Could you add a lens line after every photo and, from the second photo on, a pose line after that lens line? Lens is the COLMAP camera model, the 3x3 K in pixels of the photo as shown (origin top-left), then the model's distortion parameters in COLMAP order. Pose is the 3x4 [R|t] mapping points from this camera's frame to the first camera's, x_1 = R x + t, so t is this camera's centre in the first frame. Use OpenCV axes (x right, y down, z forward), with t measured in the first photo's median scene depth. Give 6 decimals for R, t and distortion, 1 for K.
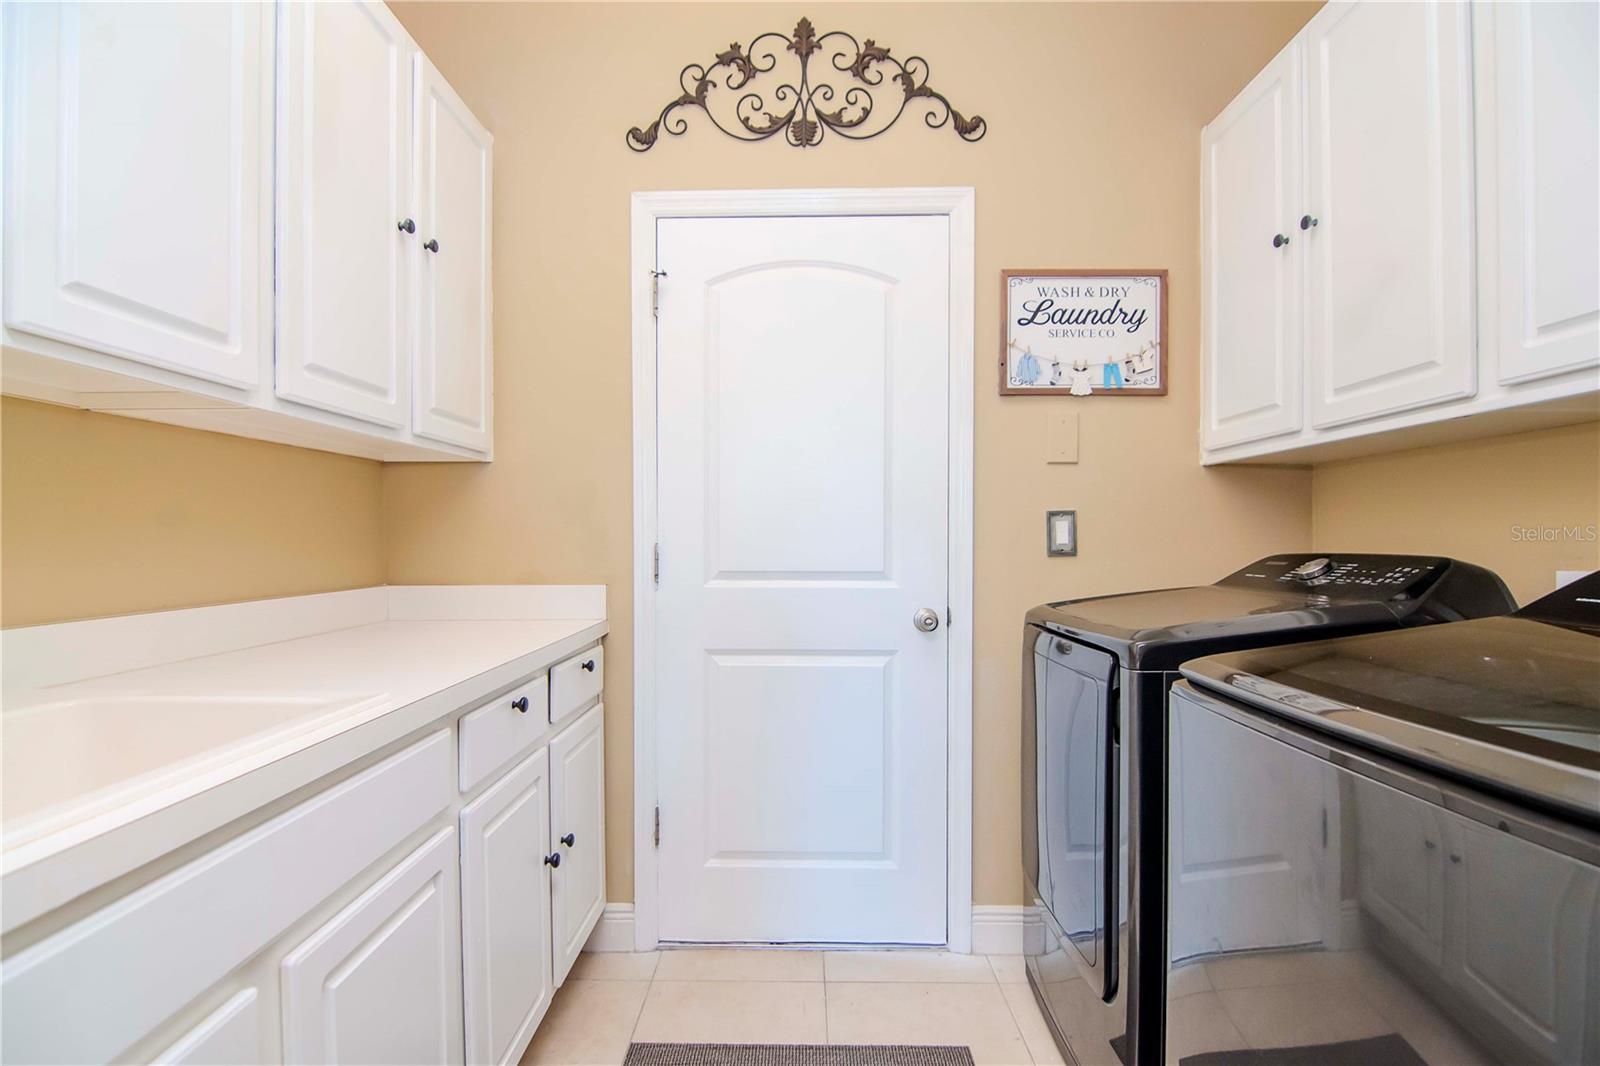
lens RADIAL K [[782.8, 0, 810.2], [0, 782.8, 542.5], [0, 0, 1]] dist [-0.001662, -0.011404]
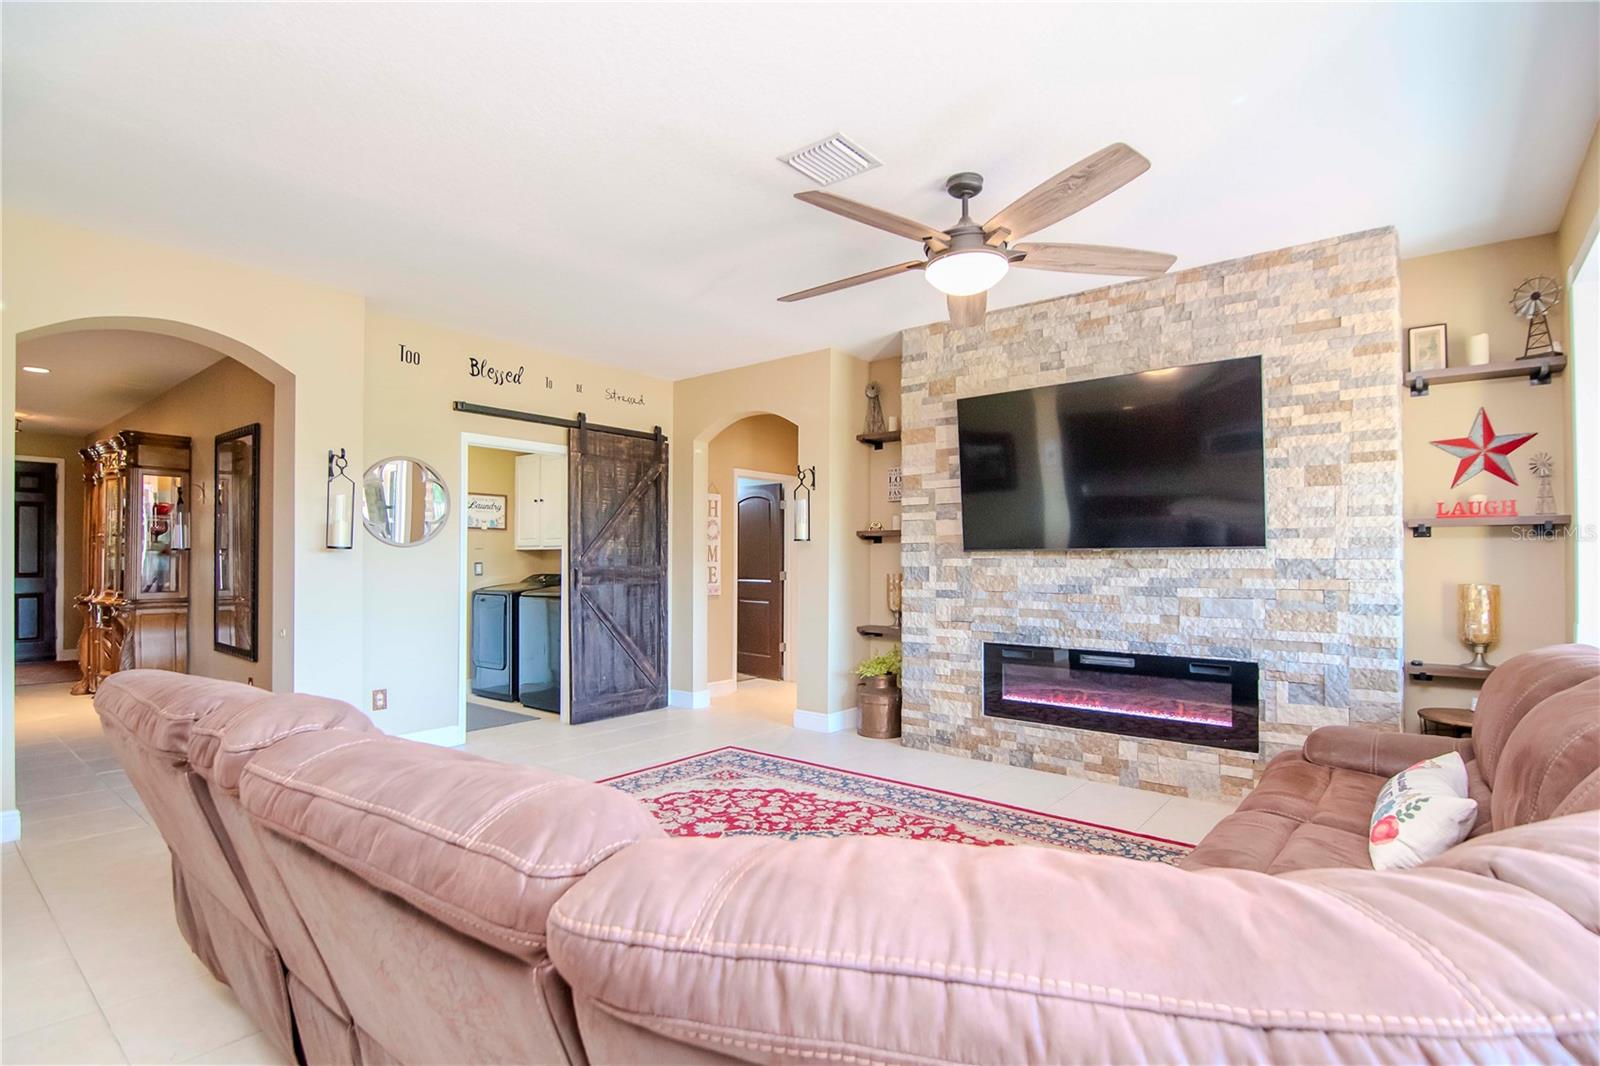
lens RADIAL K [[782.8, 0, 810.2], [0, 782.8, 542.5], [0, 0, 1]] dist [-0.001662, -0.011404]
pose [[0.620597, 0.013020, 0.784022, -1.509872], [0.004385, 0.999789, -0.020074, -0.051801], [-0.784117, 0.015896, 0.620409, -2.345726]]
